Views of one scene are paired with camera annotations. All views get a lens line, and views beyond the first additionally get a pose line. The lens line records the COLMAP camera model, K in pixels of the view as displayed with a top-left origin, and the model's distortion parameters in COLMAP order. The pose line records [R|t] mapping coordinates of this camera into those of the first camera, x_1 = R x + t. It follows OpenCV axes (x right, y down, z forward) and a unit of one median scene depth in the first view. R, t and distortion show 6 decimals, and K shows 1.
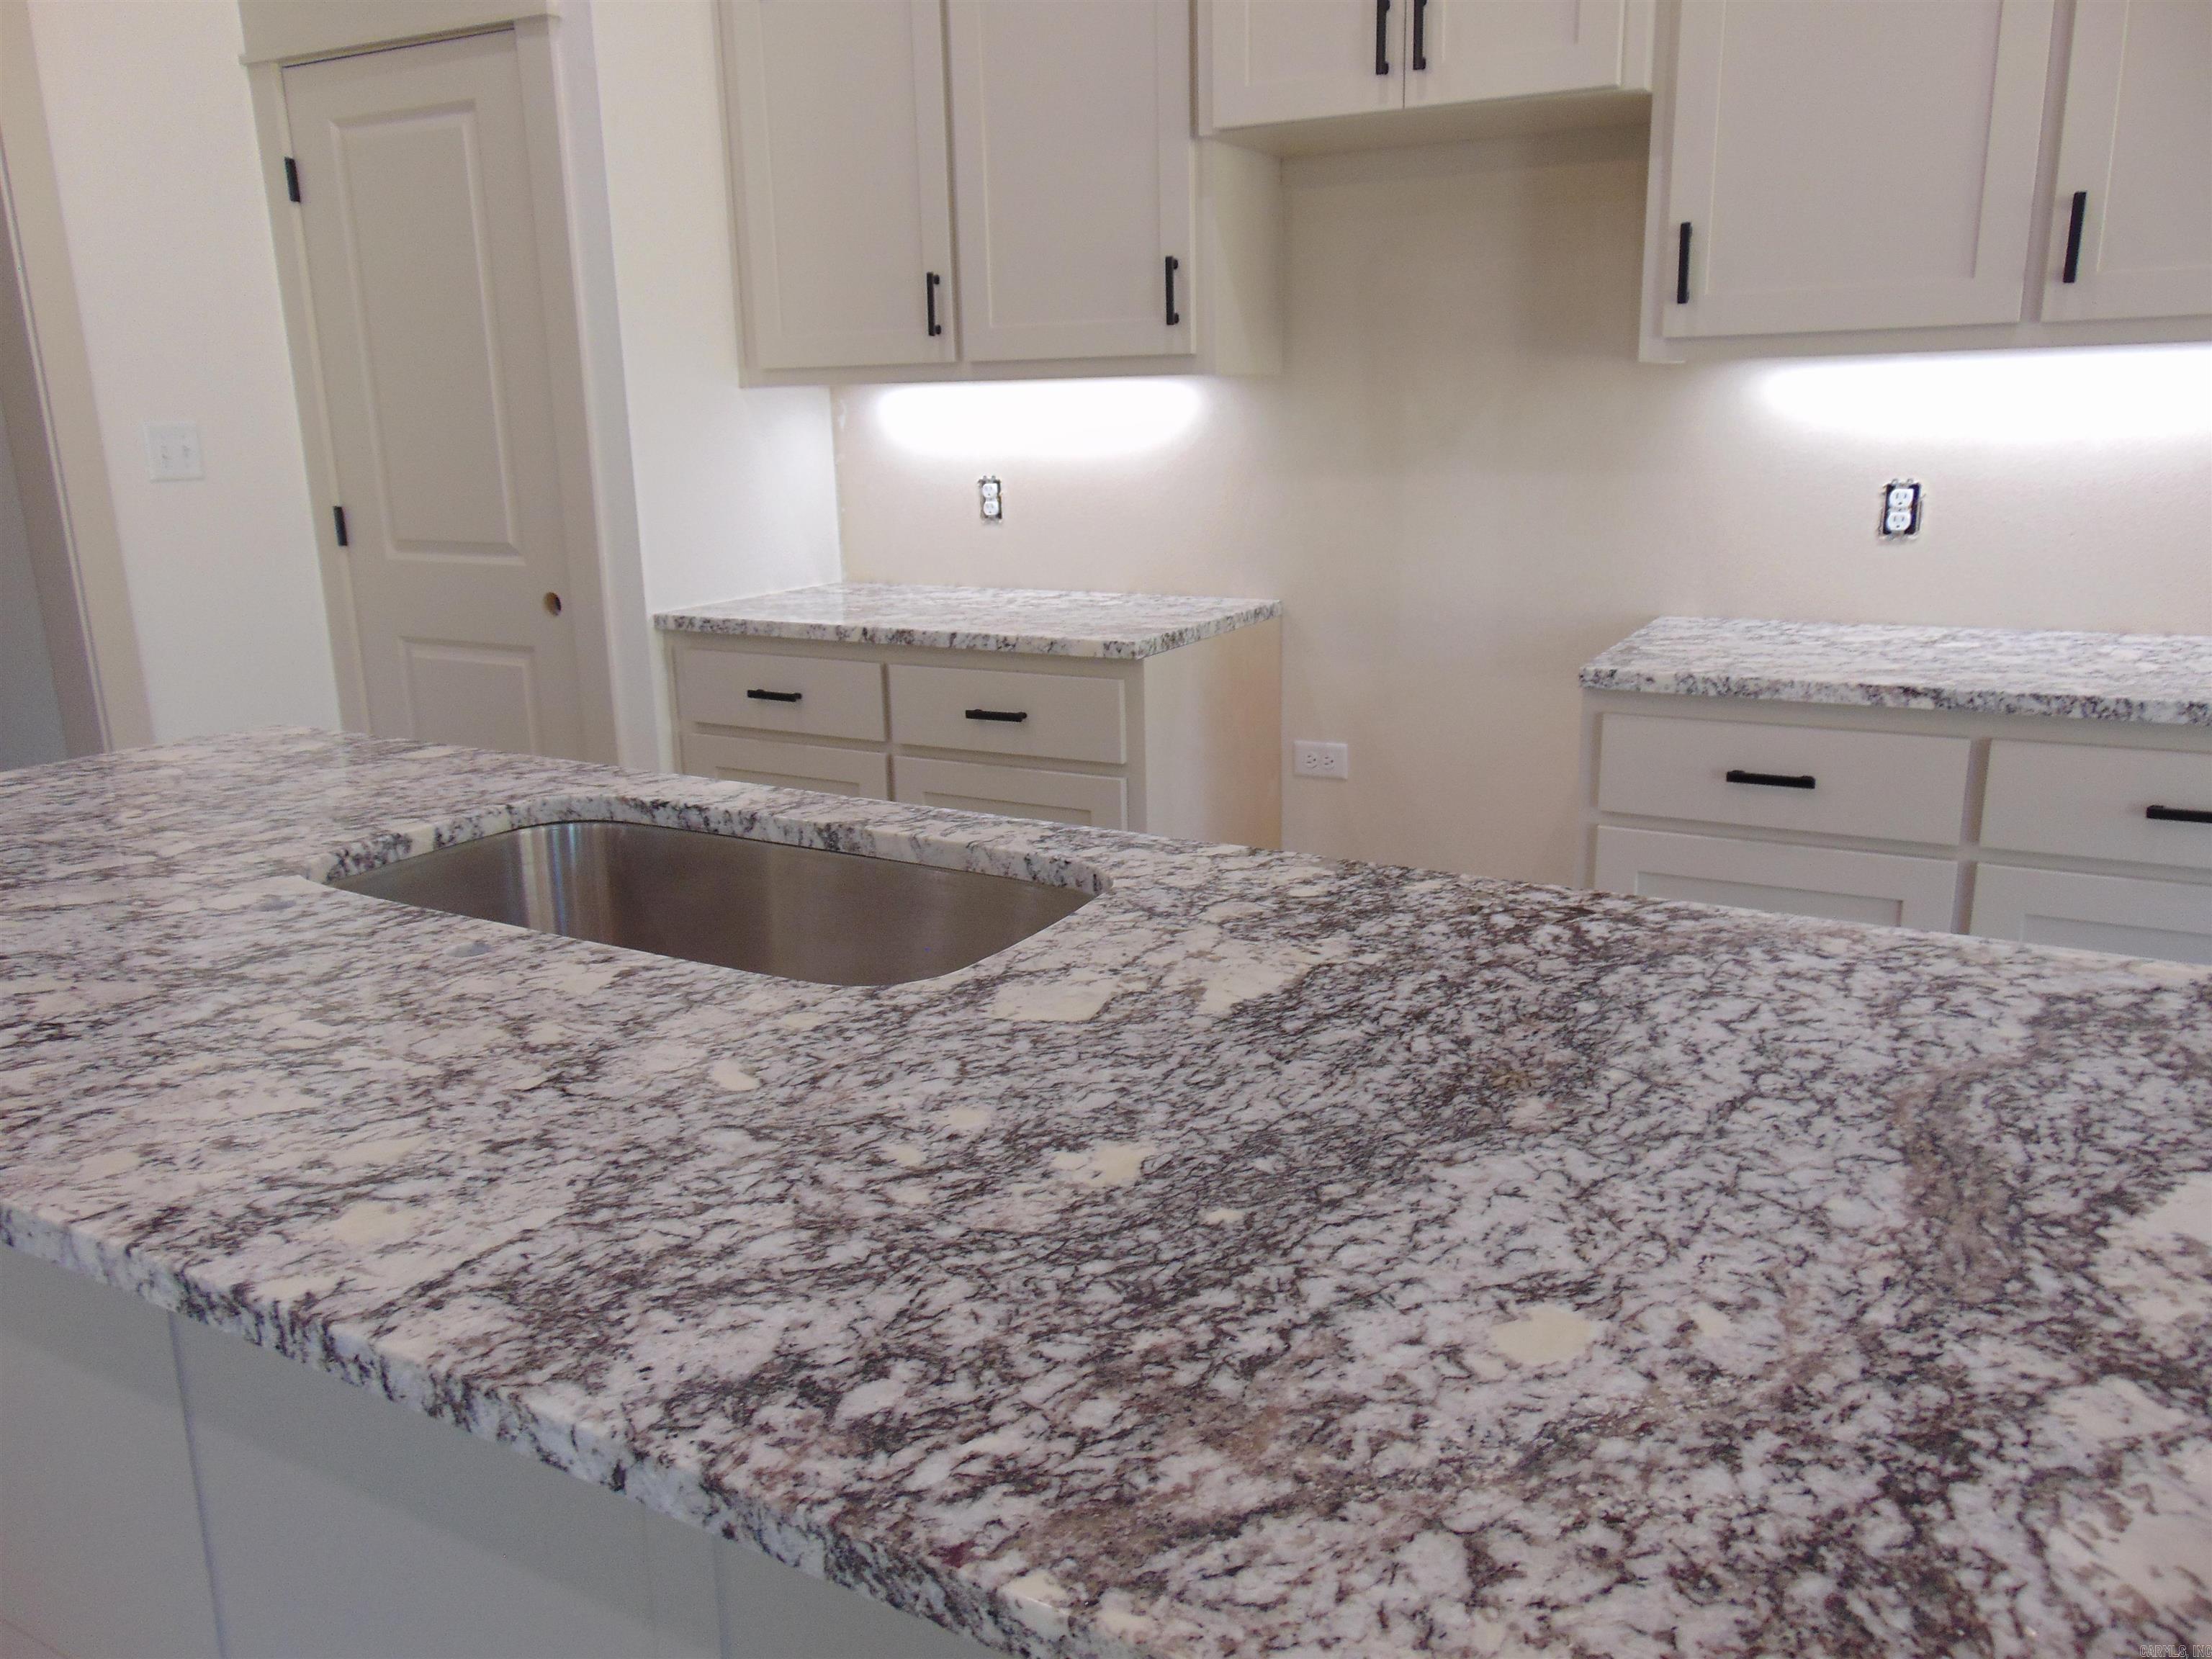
lens RADIAL K [[1646.4, 0, 1105.1], [0, 1646.4, 825.1], [0, 0, 1]] dist [-0.043648, 0.082036]
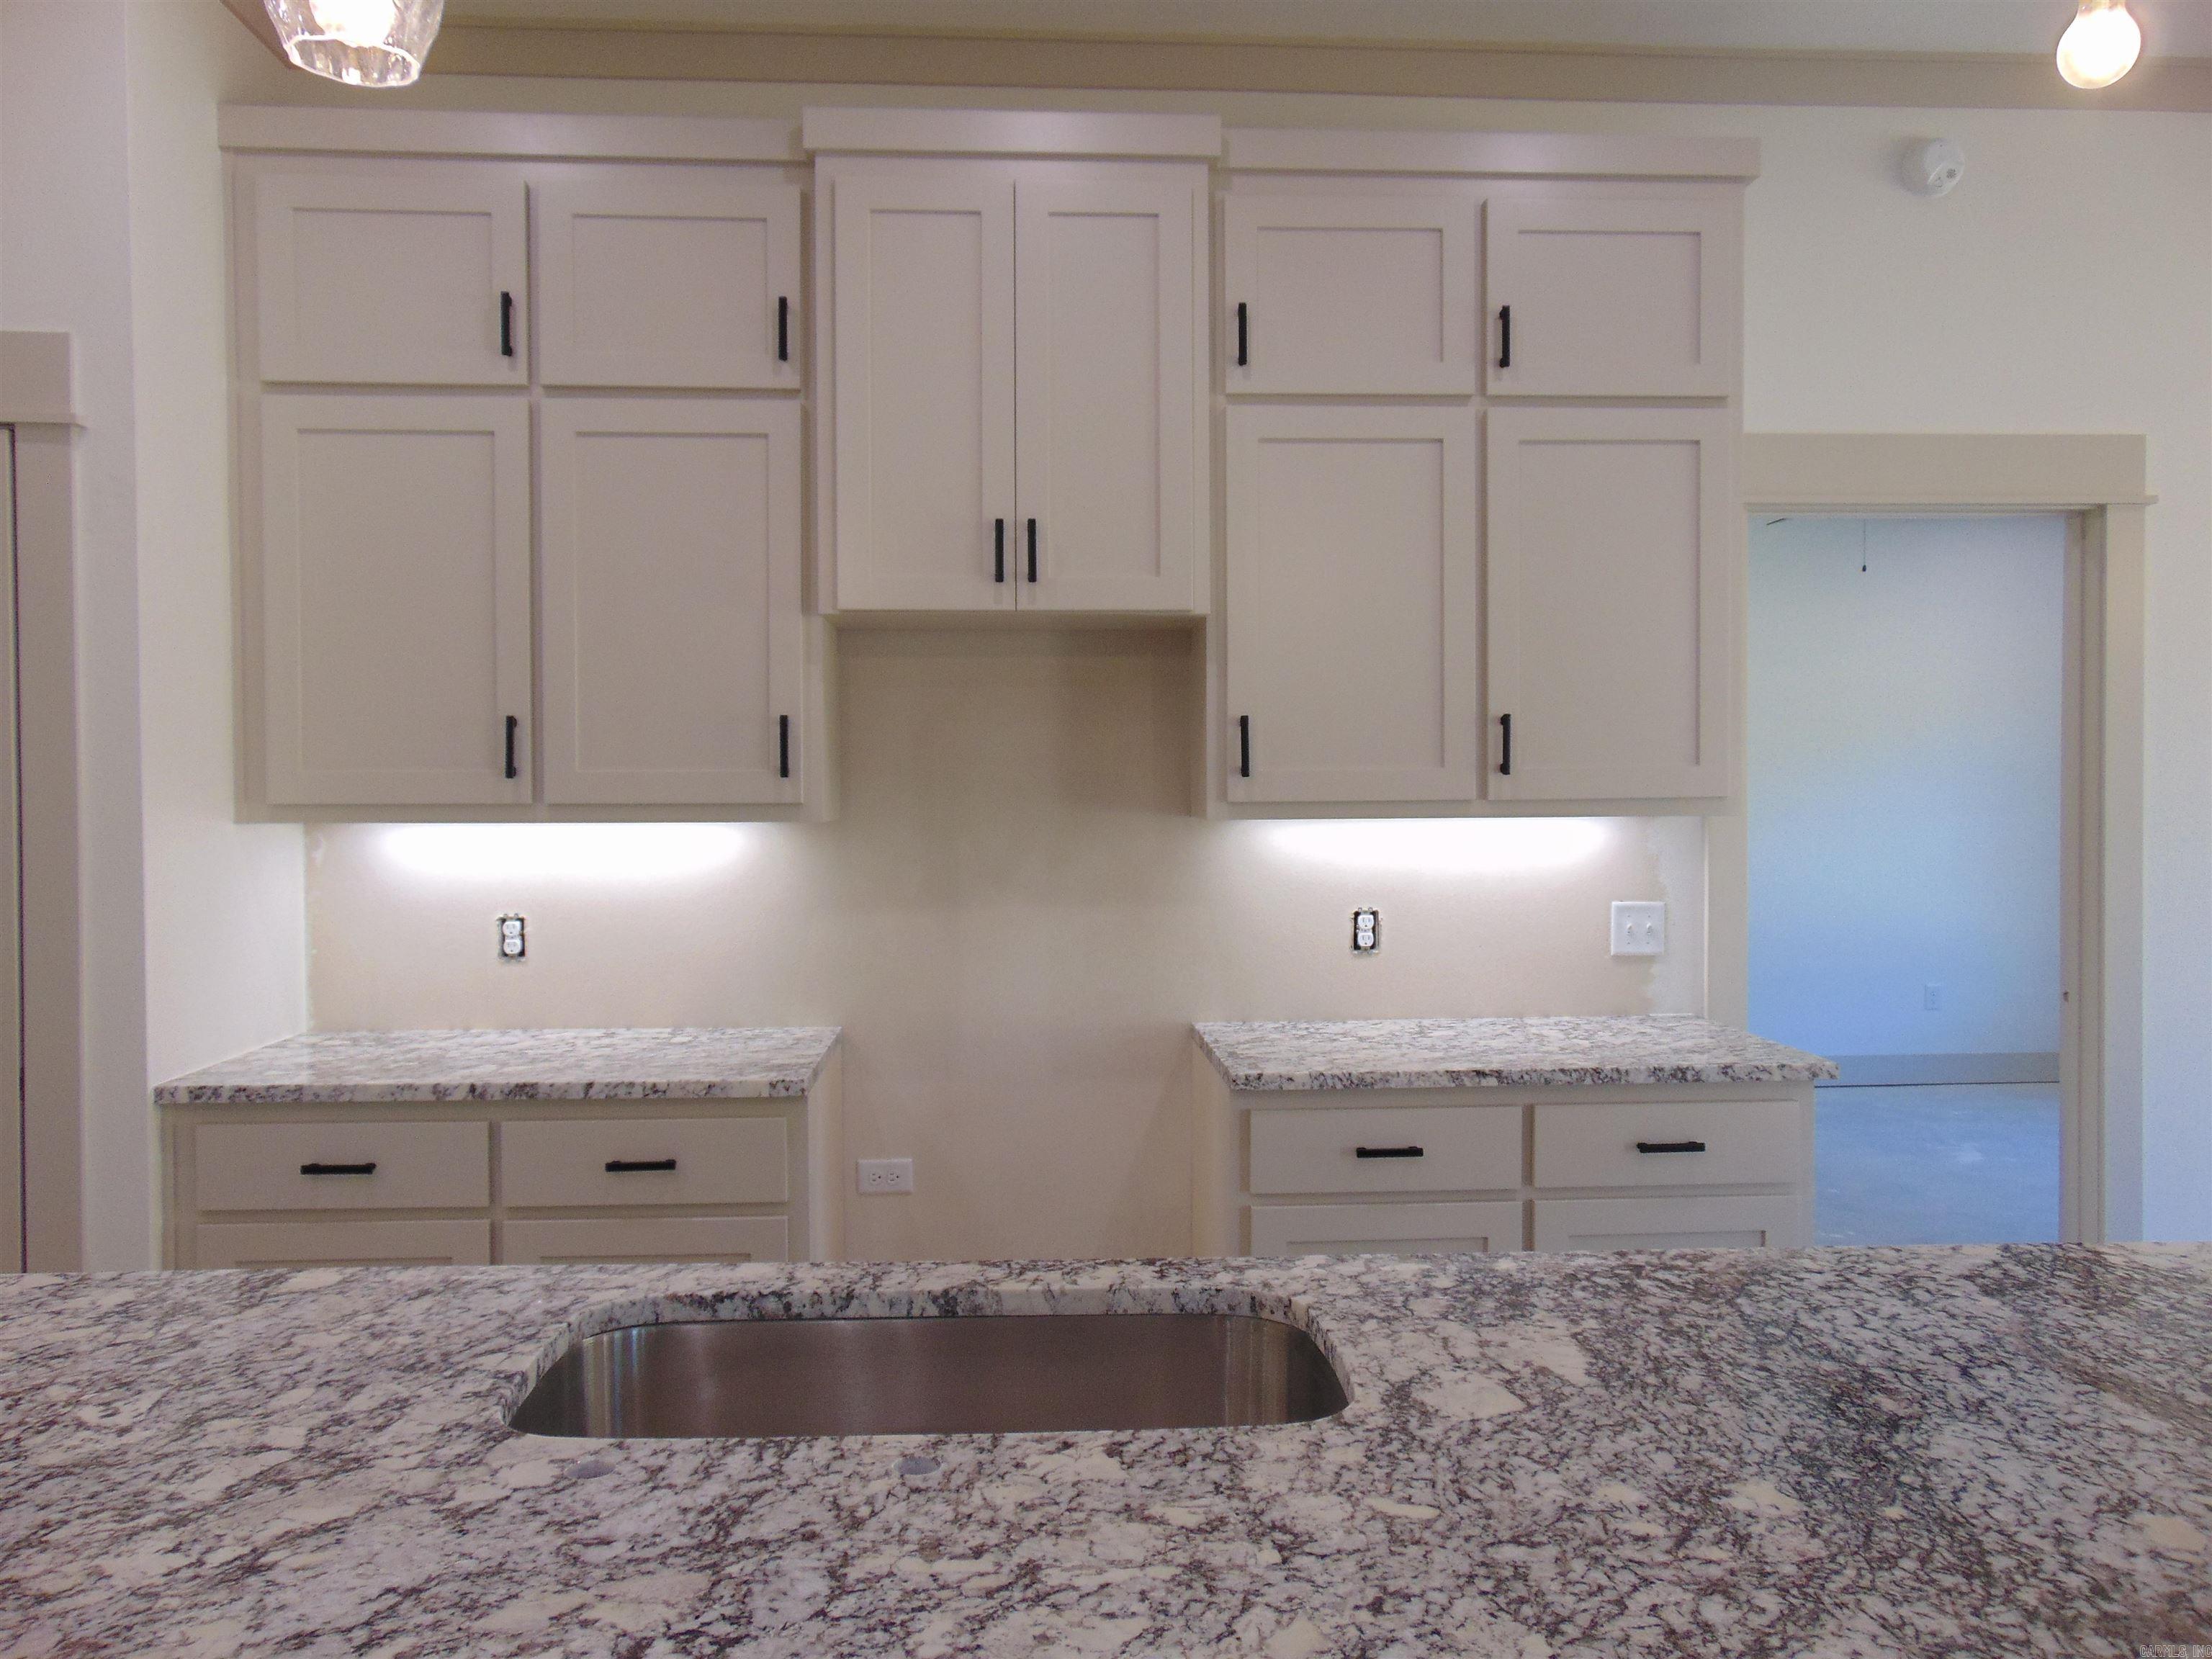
lens RADIAL K [[1646.4, 0, 1110.1], [0, 1646.4, 823.3], [0, 0, 1]] dist [-0.043648, 0.082036]
pose [[0.843469, 0.005640, 0.537148, -0.442804], [0.120096, 0.972654, -0.198797, -0.047581], [-0.523581, 0.232188, 0.819727, 0.027203]]
